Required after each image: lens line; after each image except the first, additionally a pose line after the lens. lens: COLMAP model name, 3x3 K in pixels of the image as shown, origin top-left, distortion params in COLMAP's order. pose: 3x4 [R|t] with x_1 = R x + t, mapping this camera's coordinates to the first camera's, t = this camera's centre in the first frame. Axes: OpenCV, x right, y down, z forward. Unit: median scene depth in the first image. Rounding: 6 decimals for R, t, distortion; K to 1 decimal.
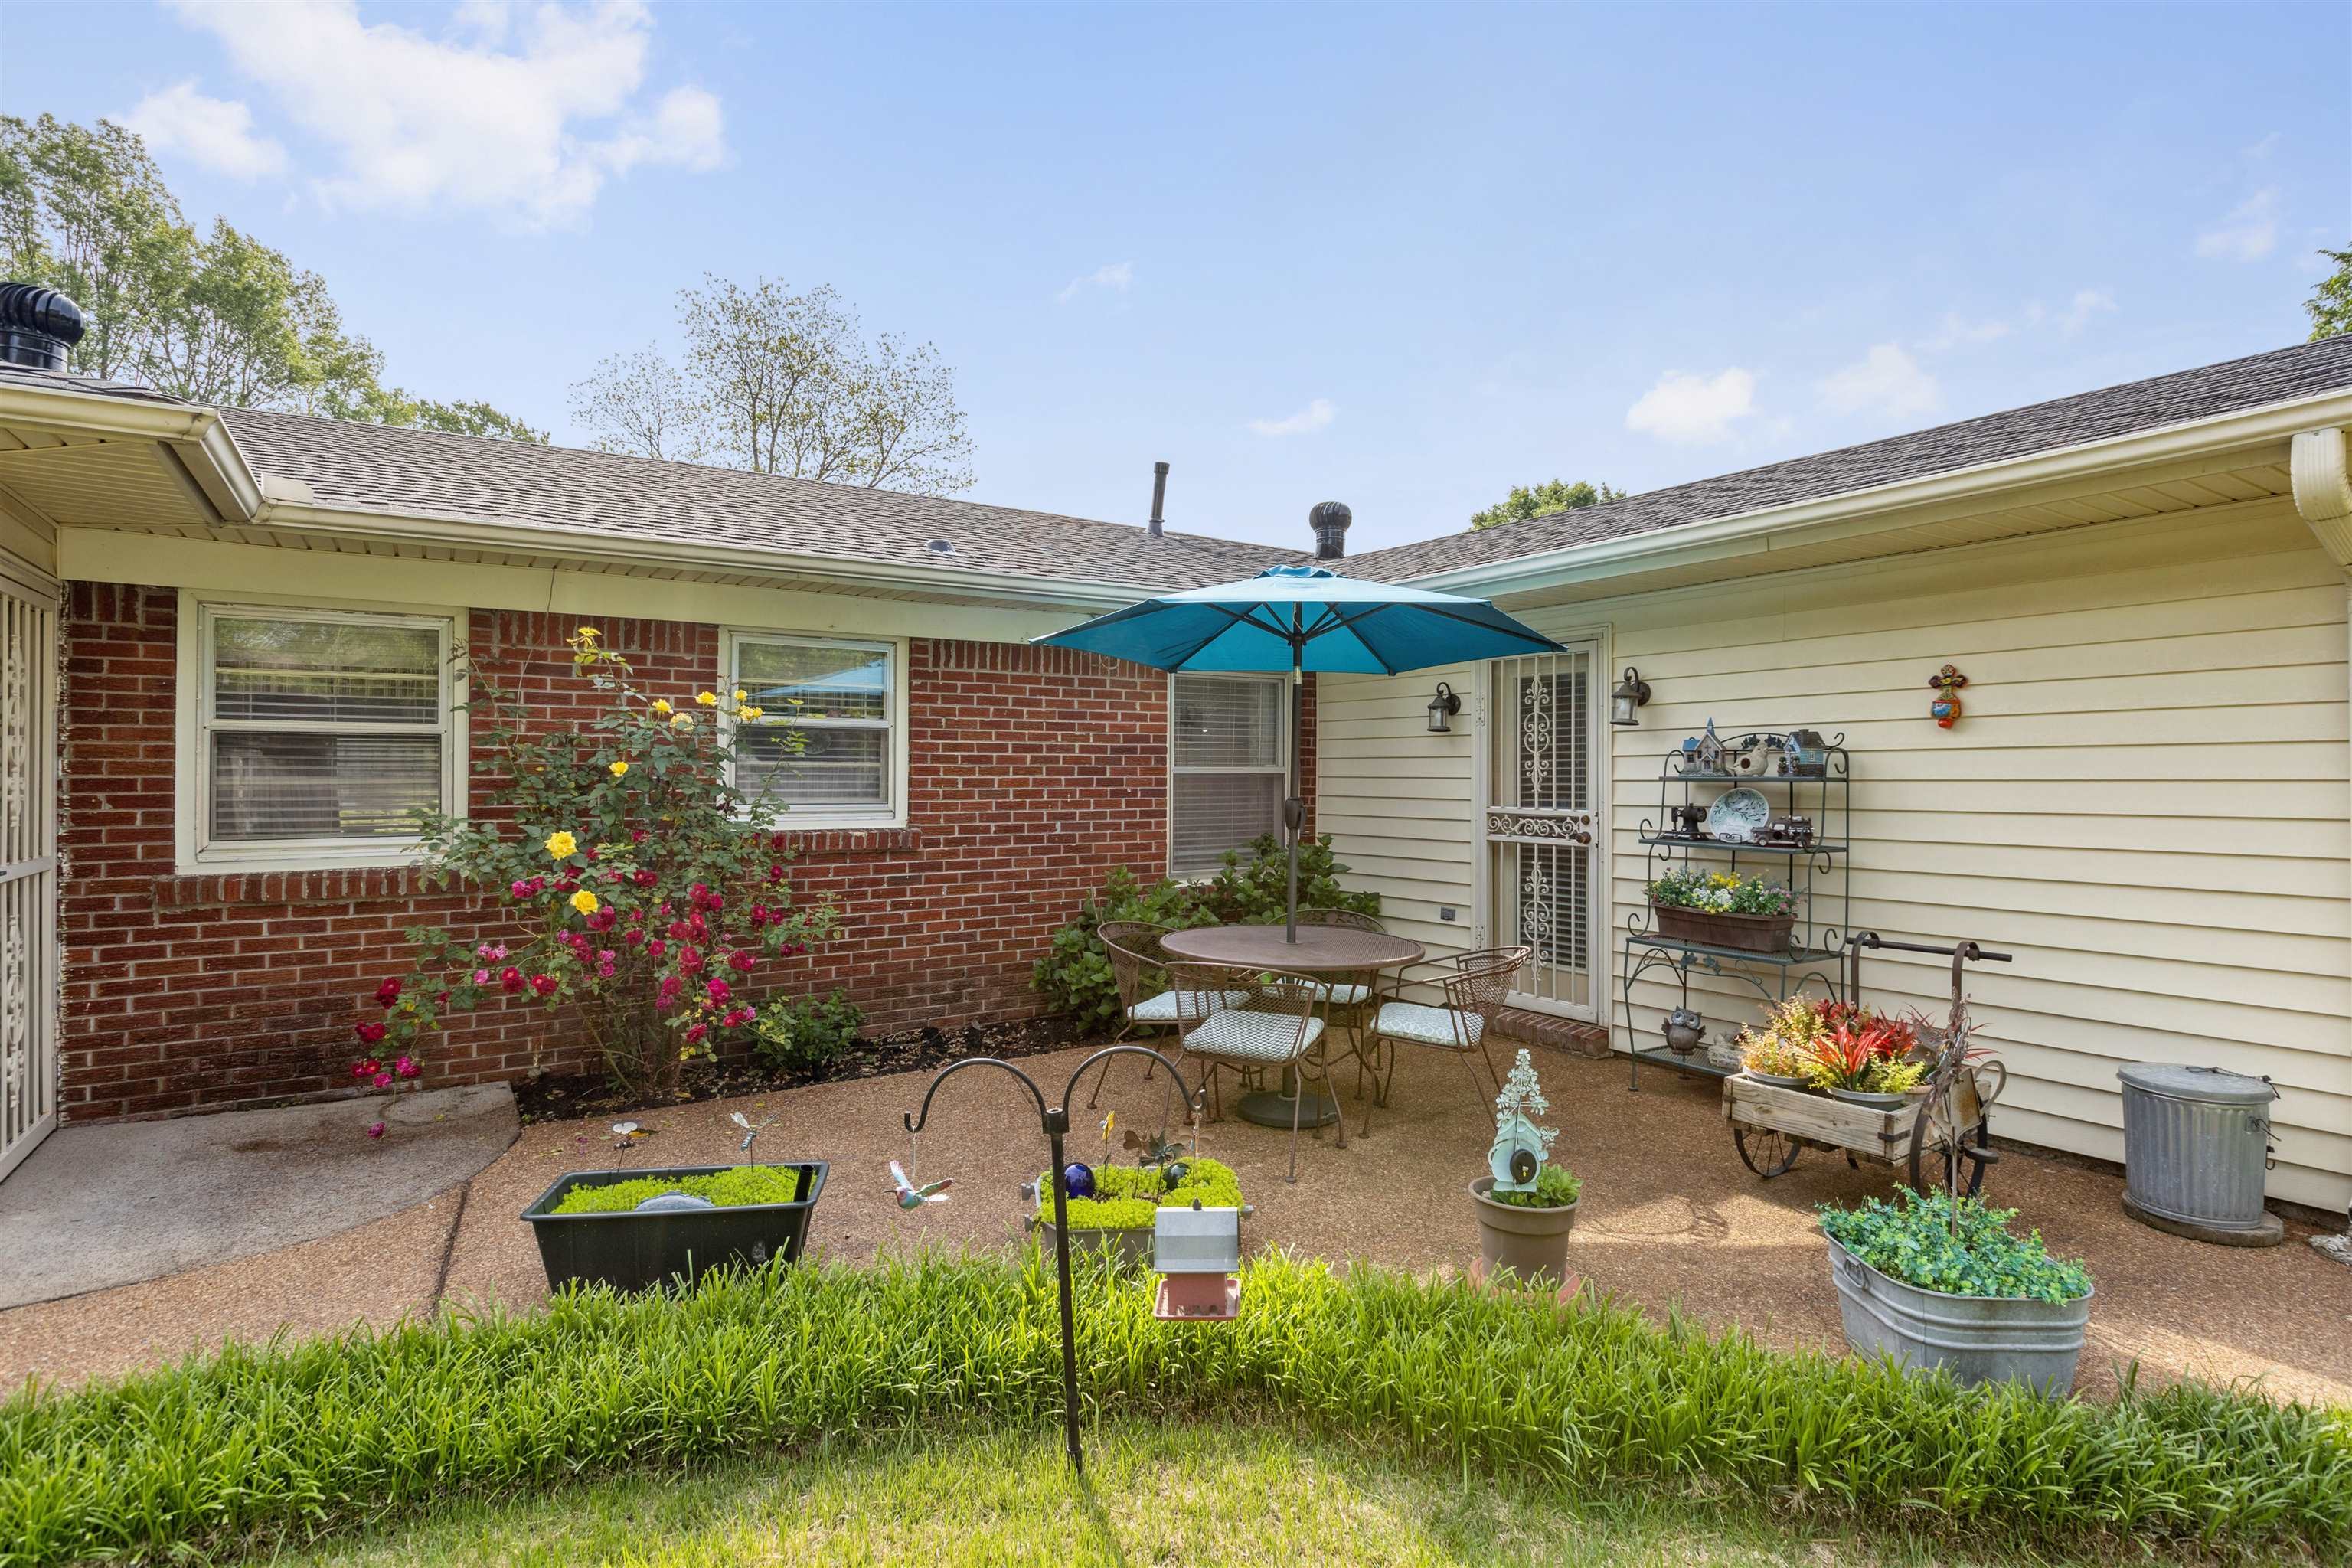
lens RADIAL K [[1083.6, 0, 1169.9], [0, 1083.6, 773.6], [0, 0, 1]] dist [-0.004136, -0.000685]
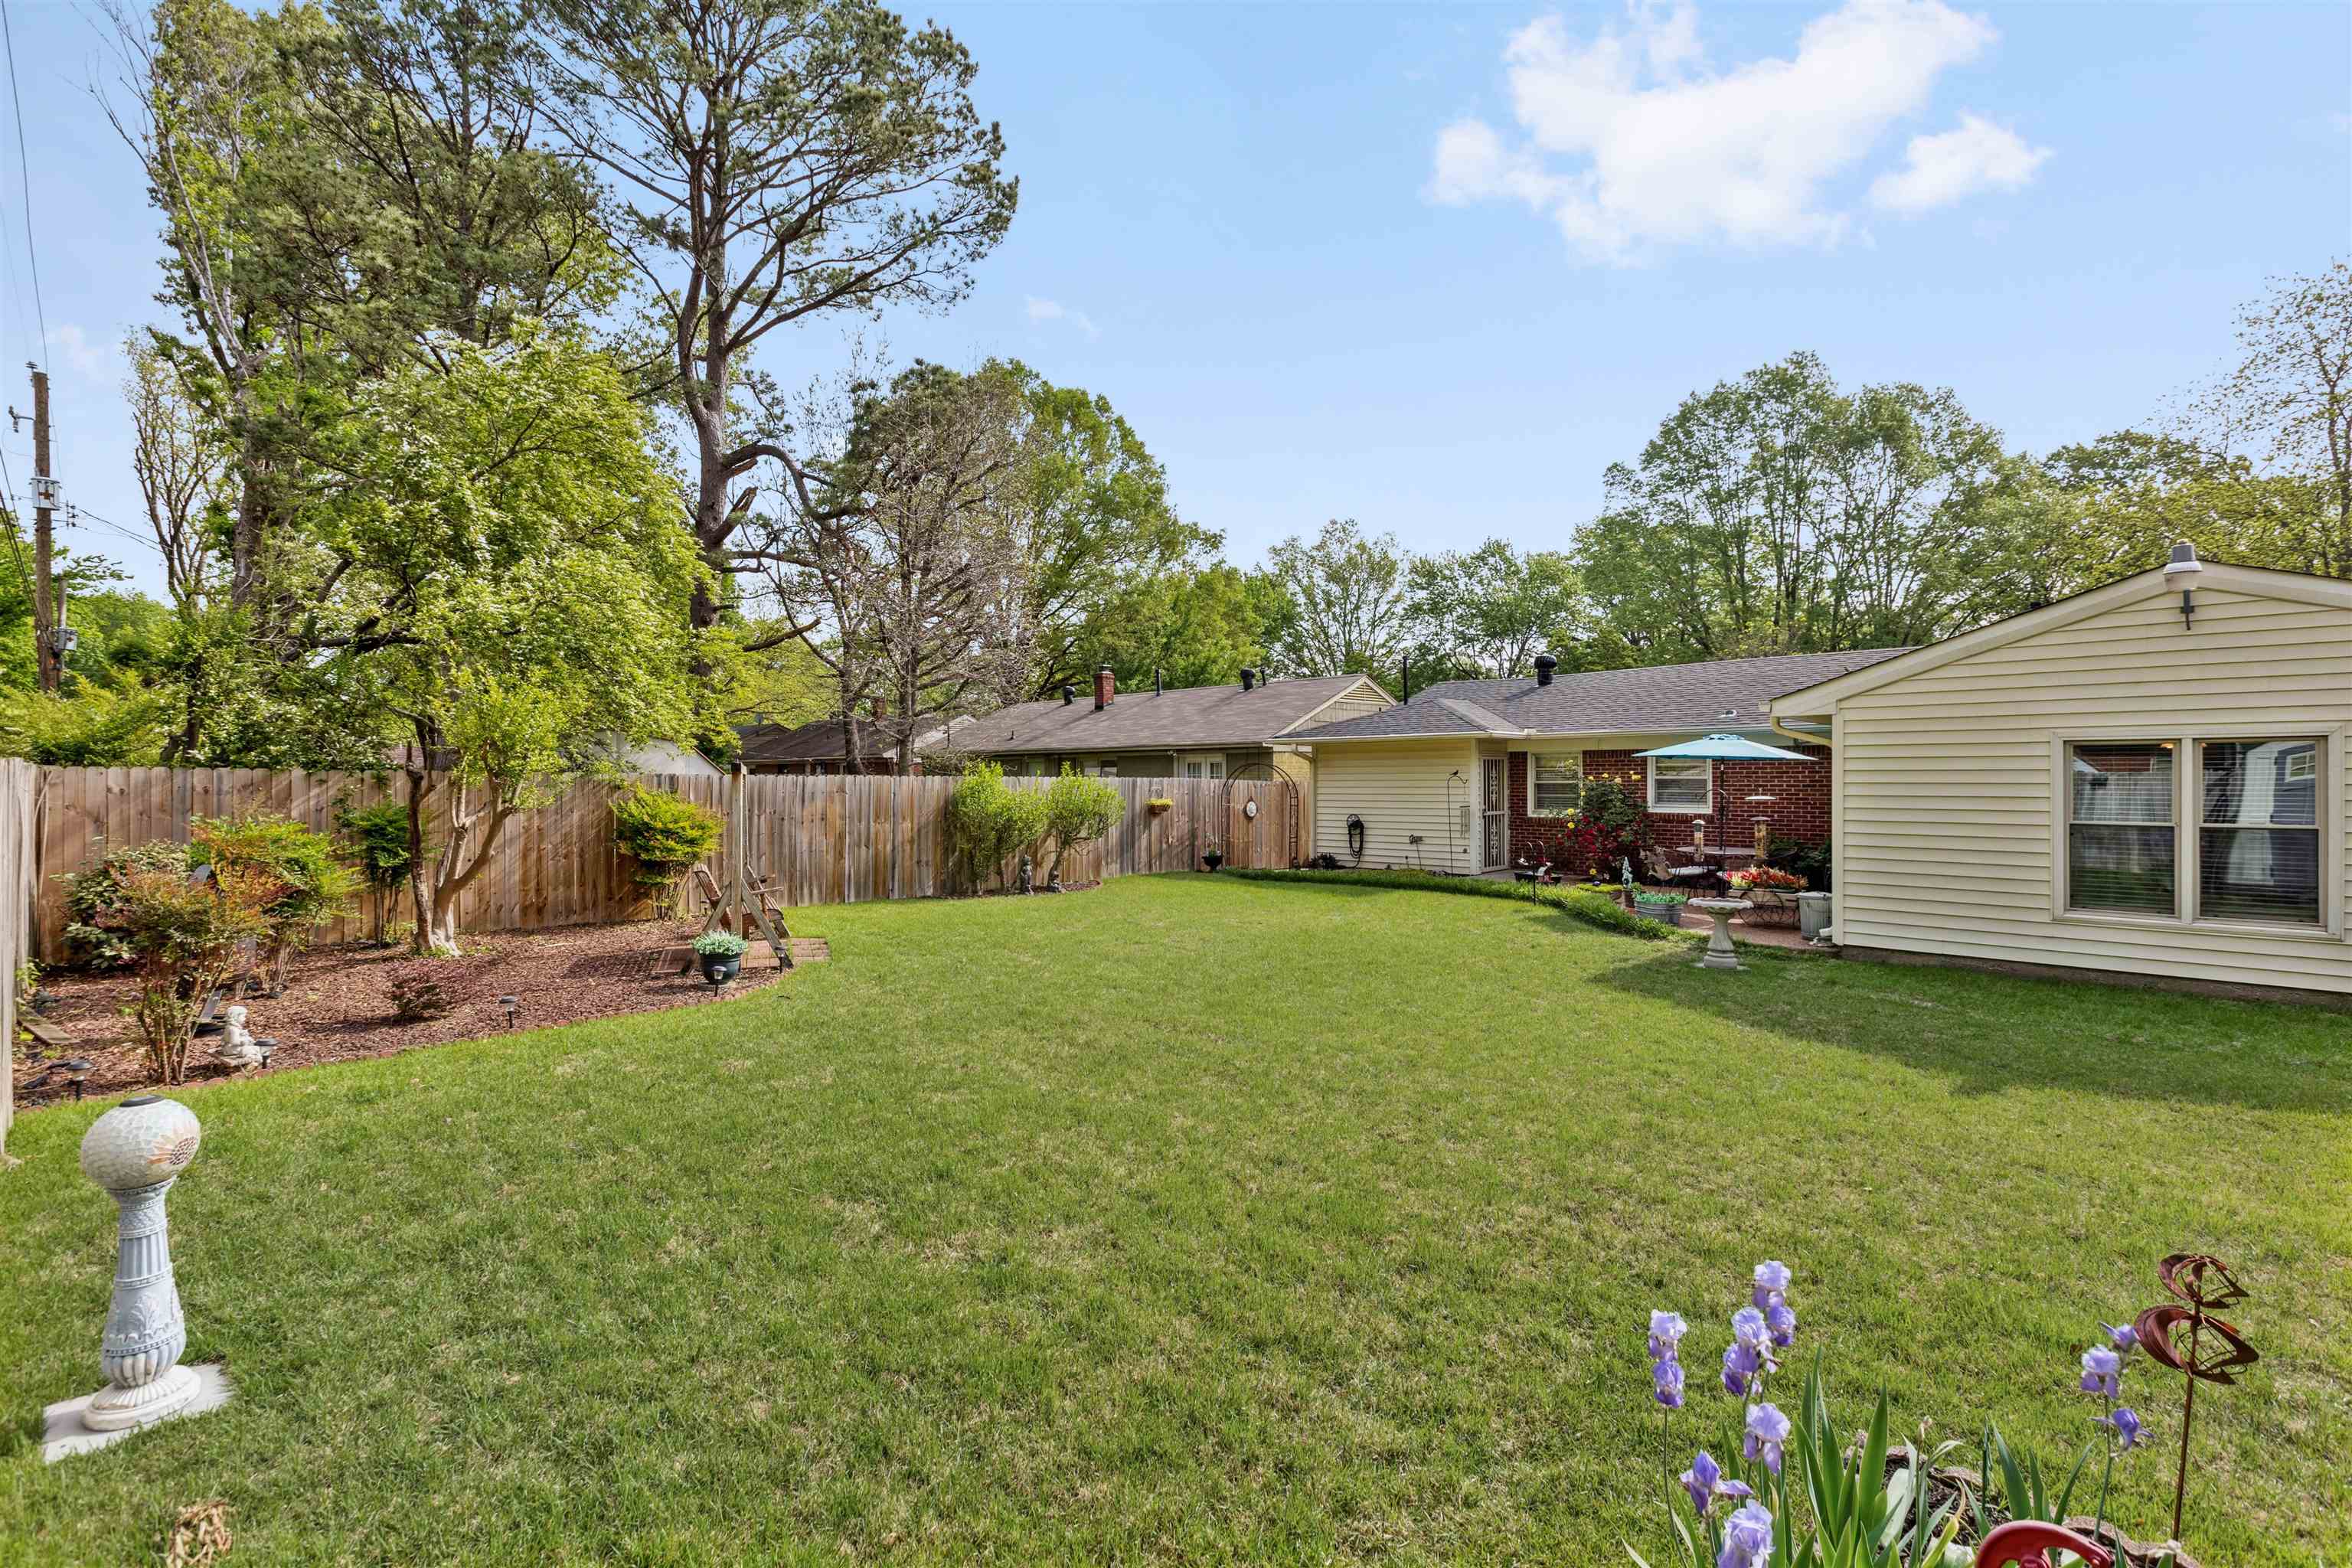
lens RADIAL K [[1083.6, 0, 1172.3], [0, 1083.6, 784.9], [0, 0, 1]] dist [-0.004136, -0.000685]
pose [[0.179338, 0.001627, -0.983786, 0.314306], [-0.001808, 0.999997, 0.001324, -0.003247], [0.983786, 0.001542, 0.179340, -0.117175]]
